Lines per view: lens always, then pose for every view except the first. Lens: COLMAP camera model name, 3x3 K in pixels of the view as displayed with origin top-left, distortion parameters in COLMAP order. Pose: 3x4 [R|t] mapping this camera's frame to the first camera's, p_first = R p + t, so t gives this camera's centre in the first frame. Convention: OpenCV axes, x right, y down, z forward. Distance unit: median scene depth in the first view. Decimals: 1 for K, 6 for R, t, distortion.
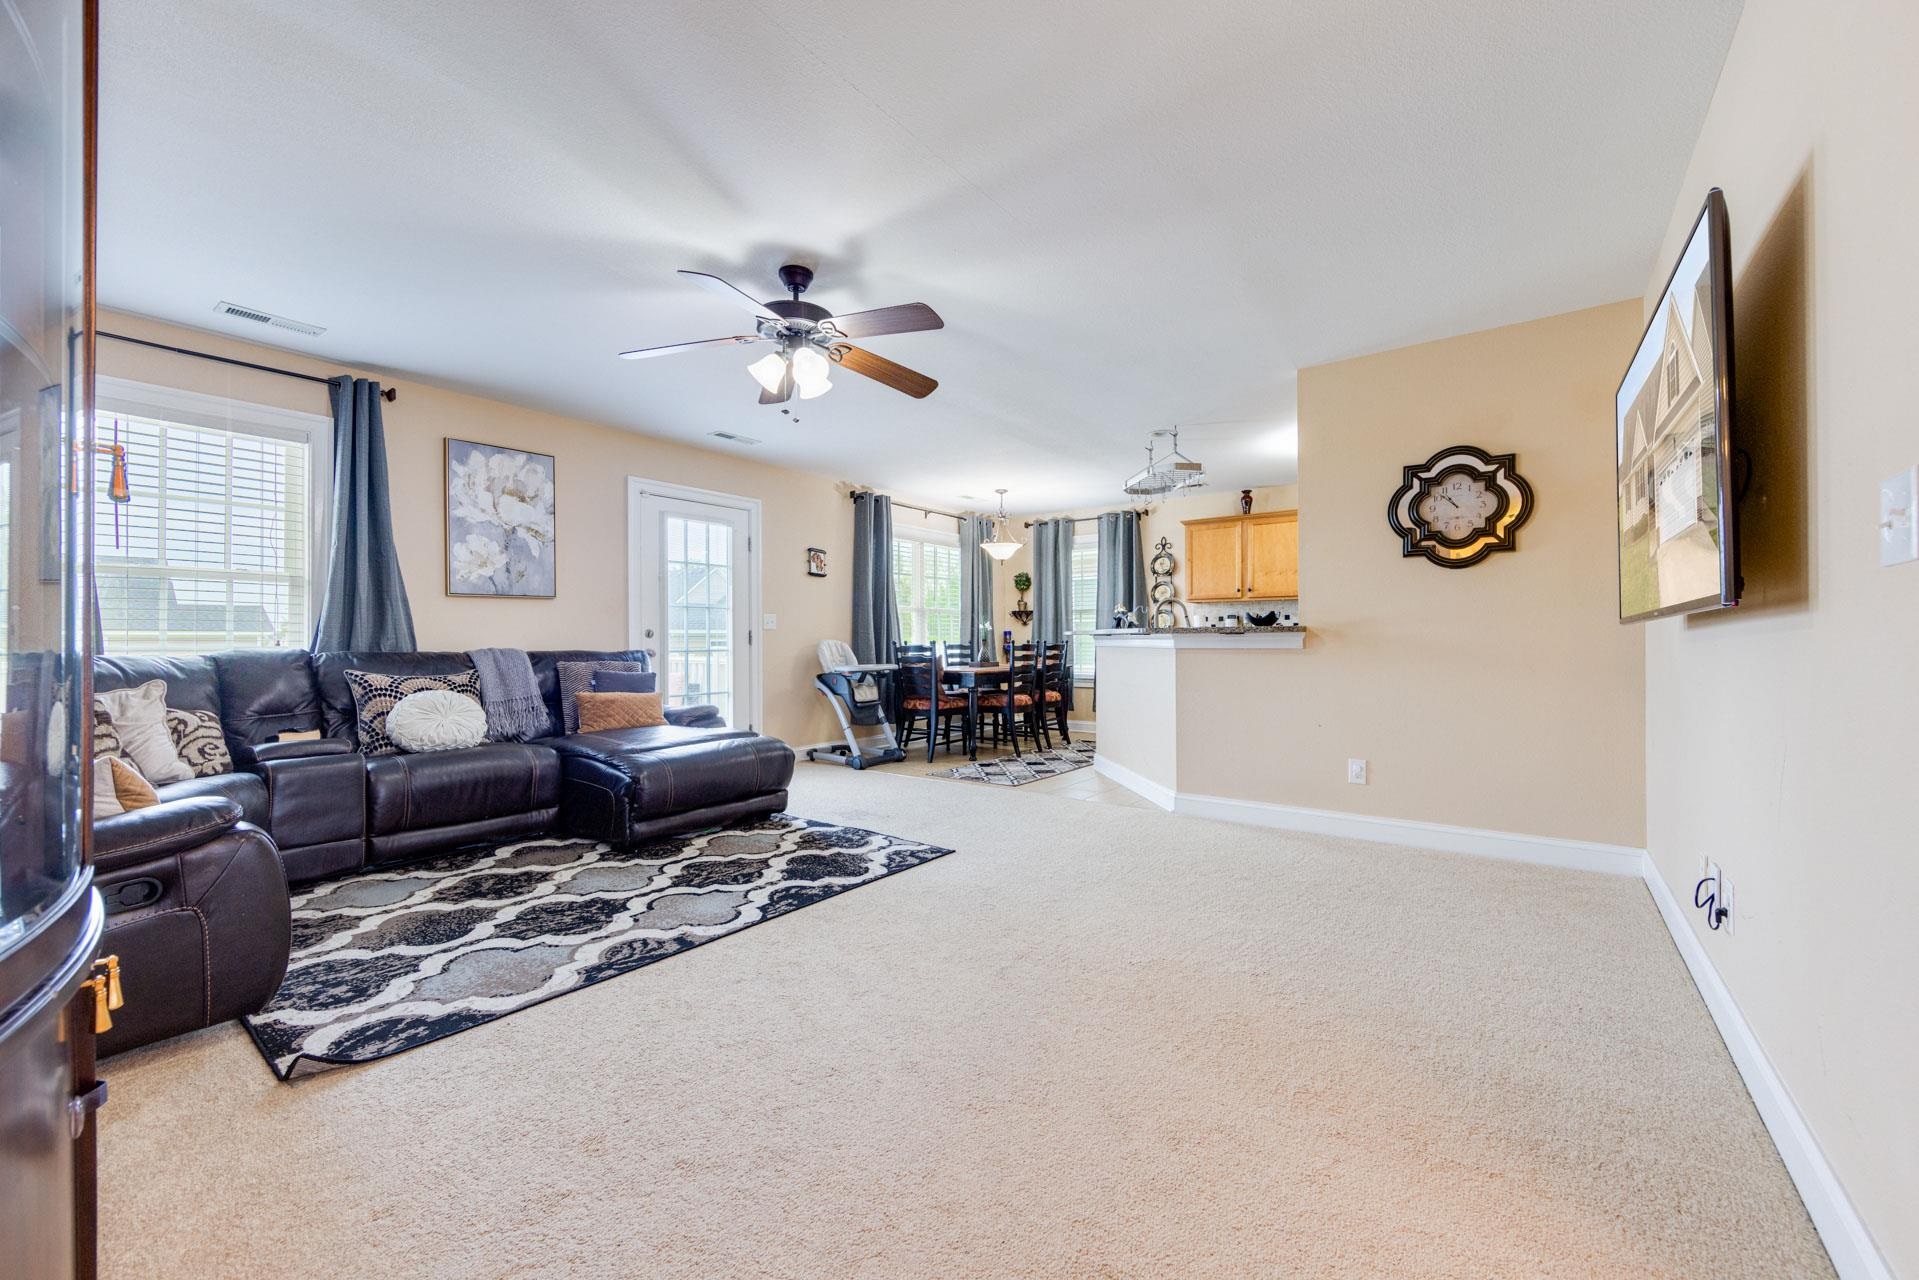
lens RADIAL K [[749.8, 0, 962.8], [0, 749.8, 639.8], [0, 0, 1]] dist [-0.004896, 0.000378]
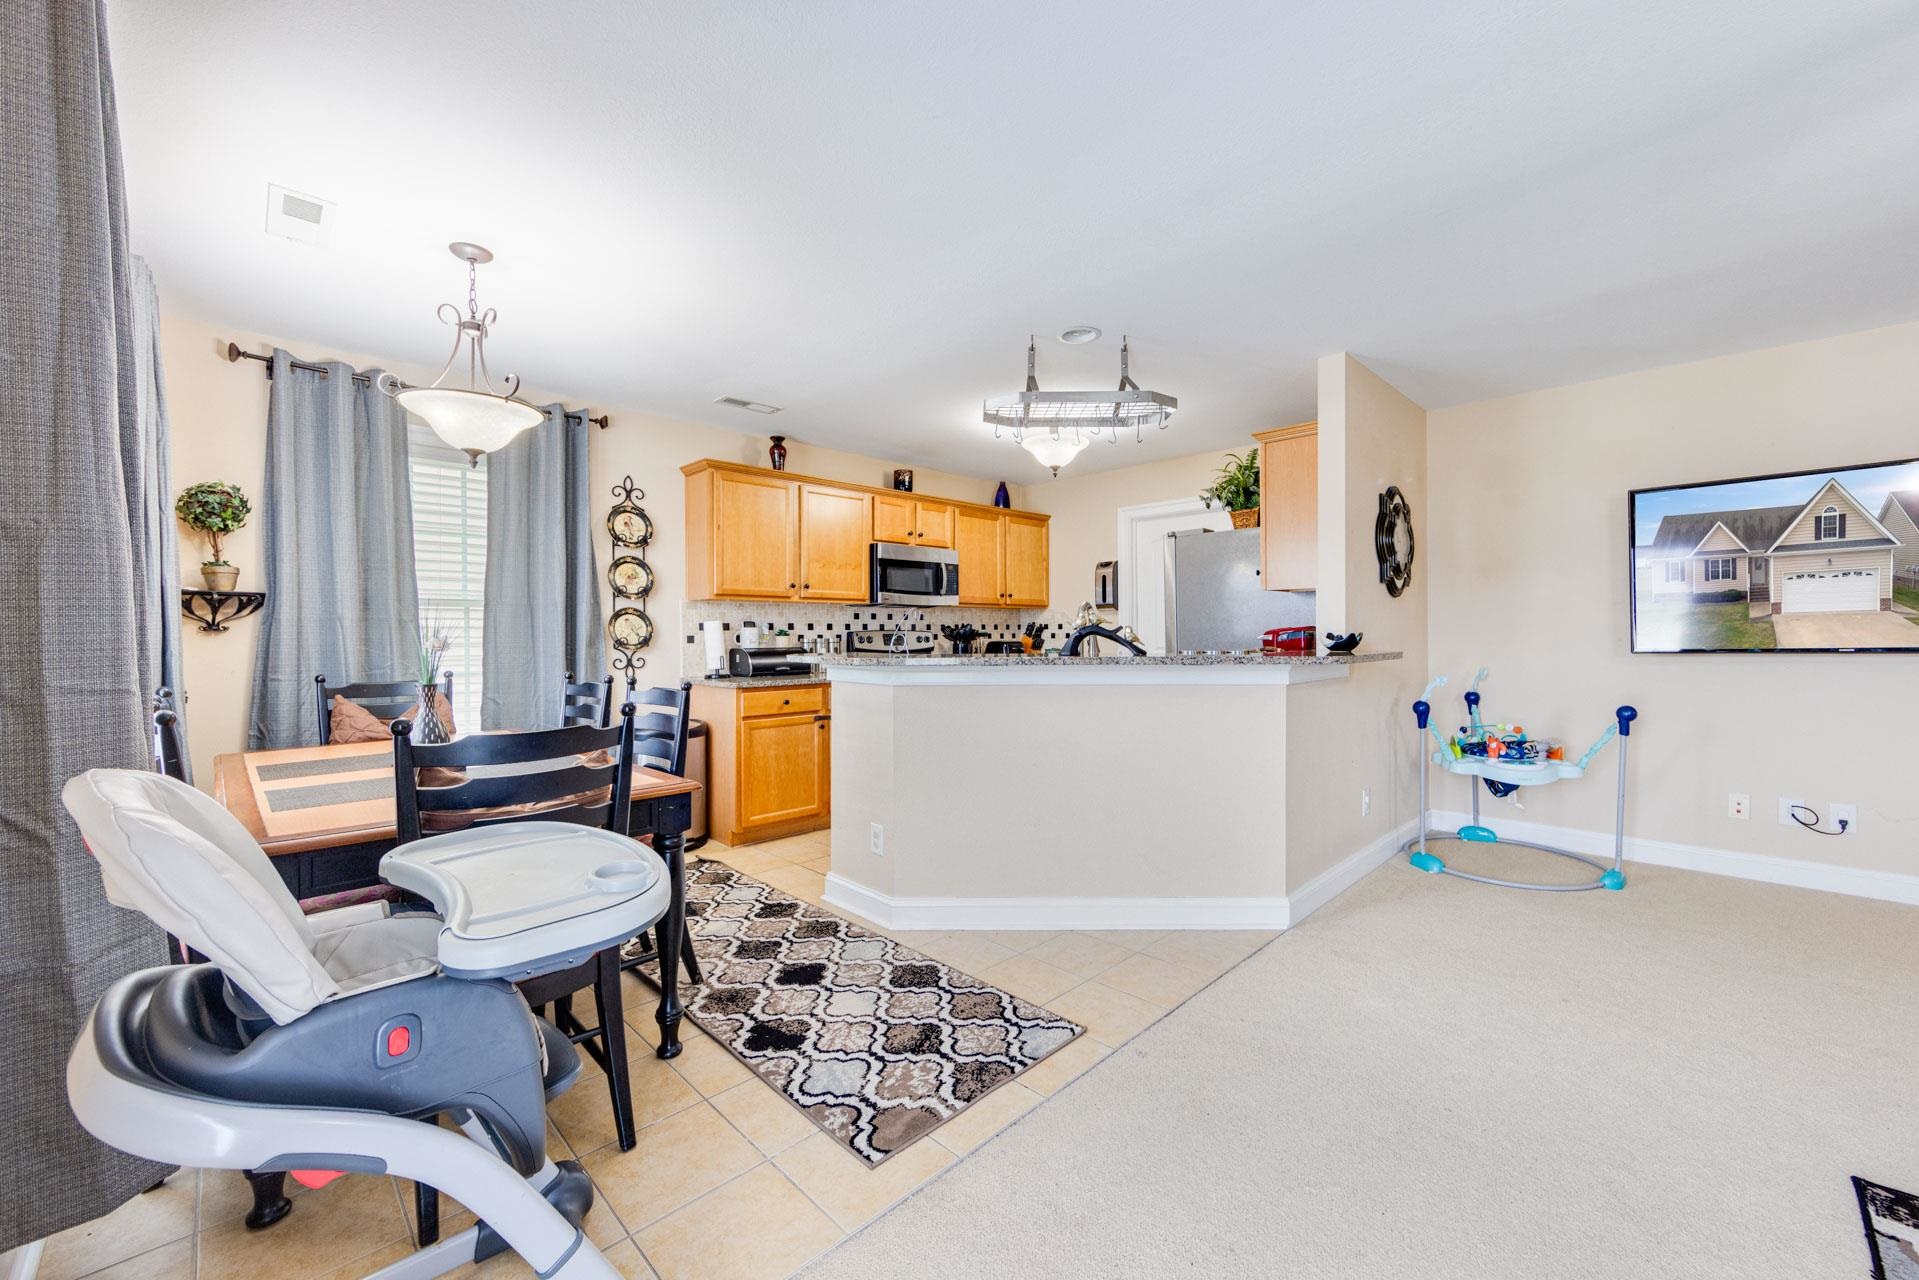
lens RADIAL K [[749.8, 0, 963.8], [0, 749.8, 638.9], [0, 0, 1]] dist [-0.004896, 0.000378]
pose [[0.143031, -0.005929, 0.989700, -0.506517], [0.002235, 0.999981, 0.005667, -0.041029], [-0.989716, 0.001401, 0.143041, 1.413442]]
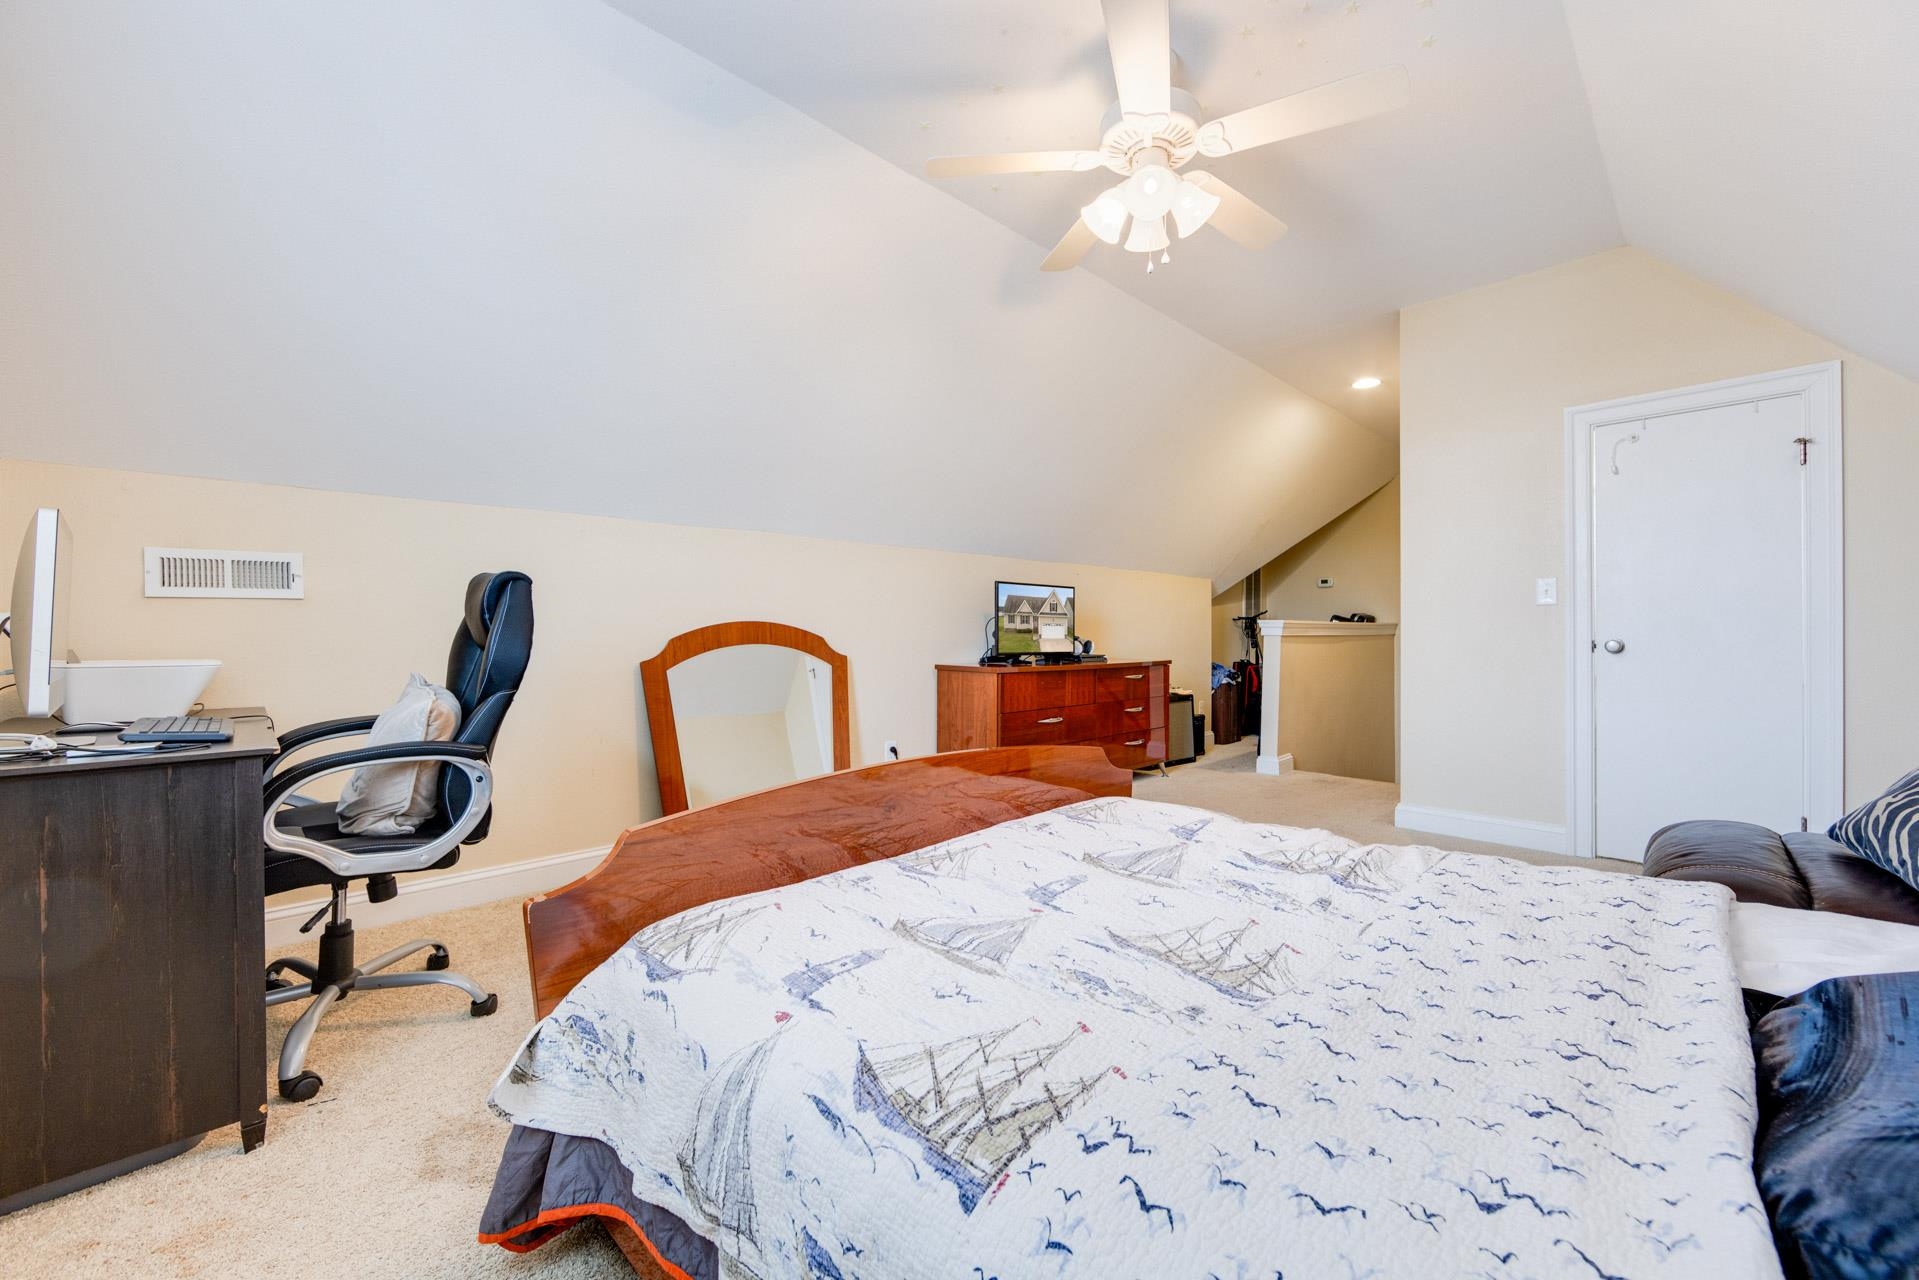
lens RADIAL K [[749.8, 0, 960.2], [0, 749.8, 638.7], [0, 0, 1]] dist [-0.004896, 0.000378]
pose [[-0.987441, -0.006055, 0.157872, 0.369687], [-0.006673, 0.999972, -0.003384, -0.053802], [-0.157847, -0.004395, -0.987454, 2.873784]]
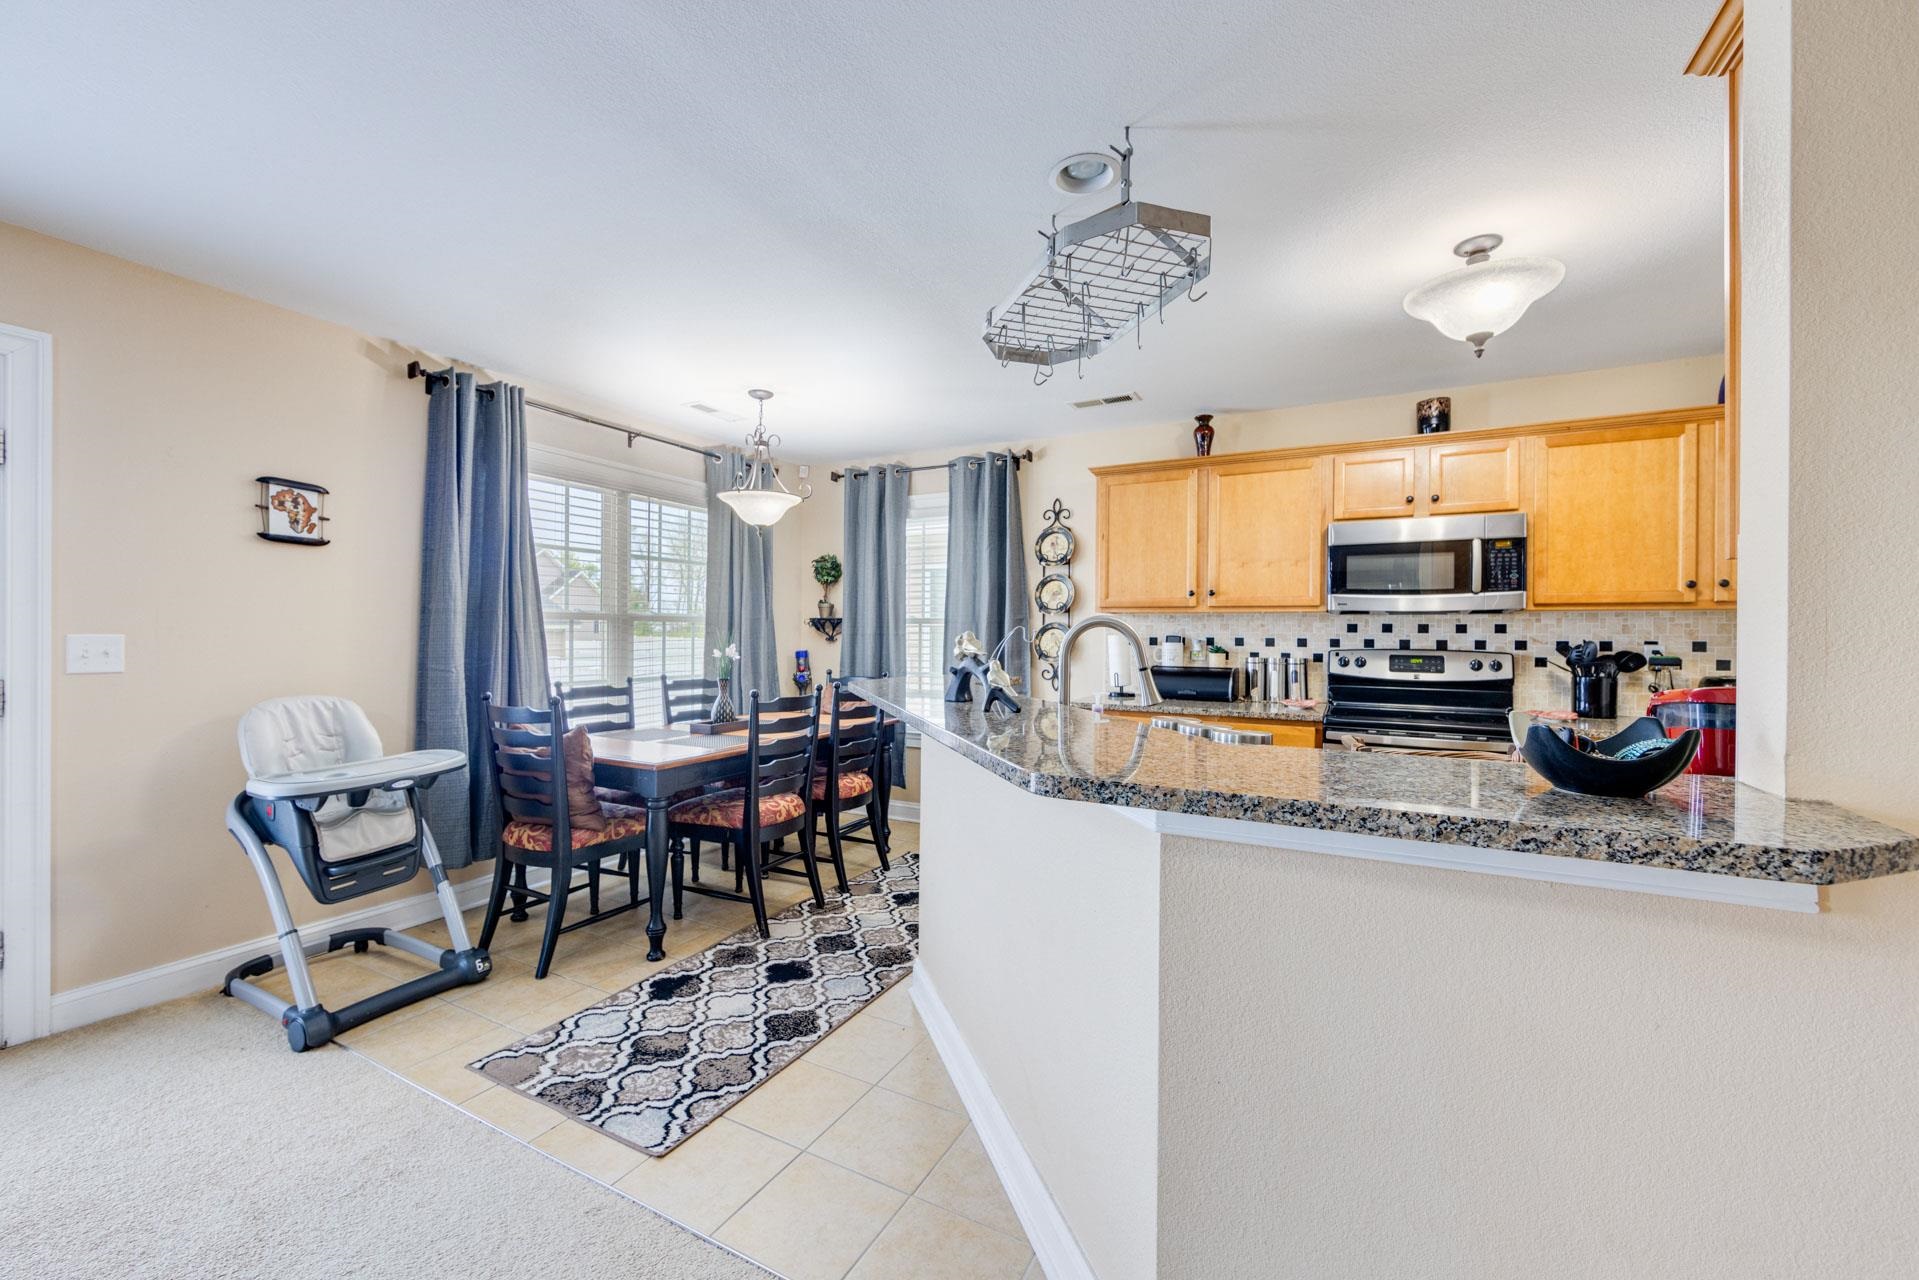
lens RADIAL K [[749.8, 0, 956.1], [0, 749.8, 636.2], [0, 0, 1]] dist [-0.004896, 0.000378]
pose [[0.987410, 0.009671, 0.157888, 0.204389], [-0.010667, 0.999928, 0.005460, -0.066205], [-0.157824, -0.007075, 0.987442, 0.900306]]
